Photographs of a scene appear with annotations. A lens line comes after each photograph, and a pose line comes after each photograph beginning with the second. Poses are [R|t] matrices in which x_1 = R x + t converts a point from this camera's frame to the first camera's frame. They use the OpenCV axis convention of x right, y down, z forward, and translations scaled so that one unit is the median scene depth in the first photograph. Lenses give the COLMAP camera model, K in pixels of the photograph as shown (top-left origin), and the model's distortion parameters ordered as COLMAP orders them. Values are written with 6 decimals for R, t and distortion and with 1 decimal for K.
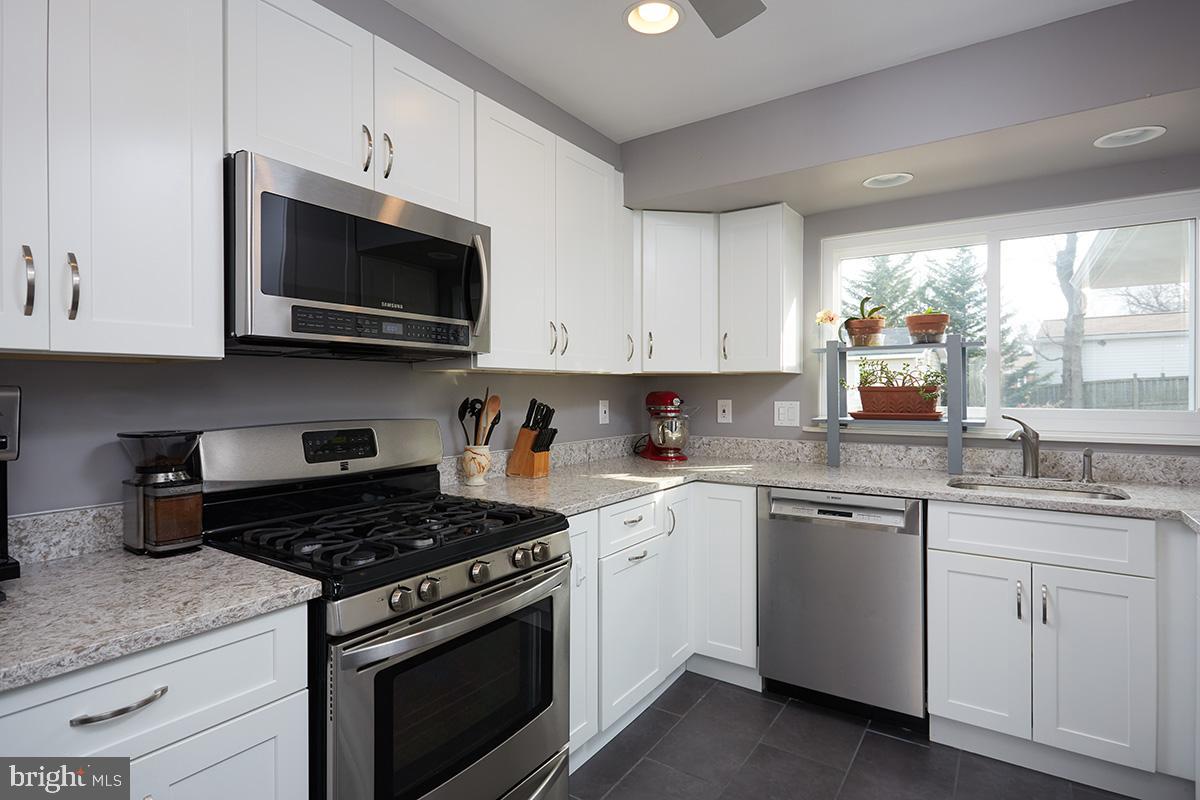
lens RADIAL K [[605.6, 0, 604.4], [0, 605.6, 396.1], [0, 0, 1]] dist [-0.000363, 0.000066]
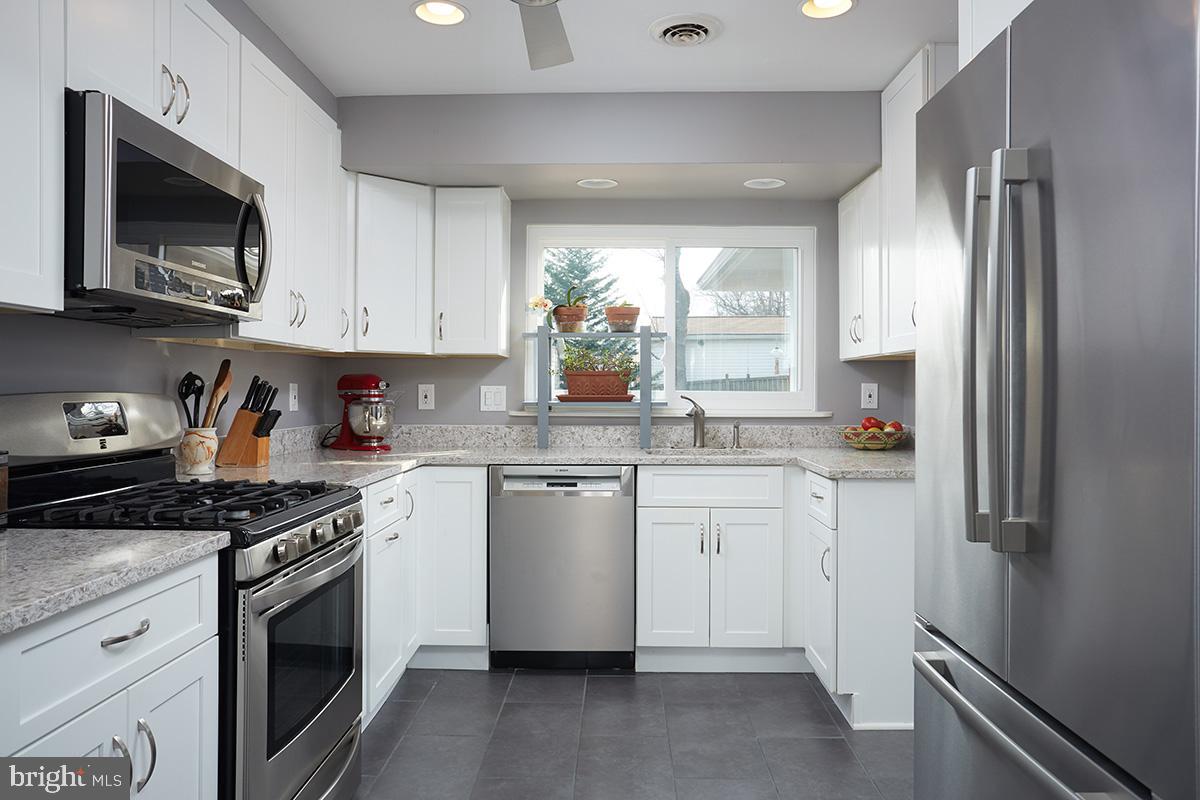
lens RADIAL K [[816.9, 0, 595.5], [0, 816.9, 402.9], [0, 0, 1]] dist [-0.034723, 0.009595]
pose [[0.842622, -0.001541, 0.538503, -0.352715], [-0.000616, 0.999992, 0.003825, 0.040424], [-0.538505, -0.003555, 0.842615, -0.264002]]
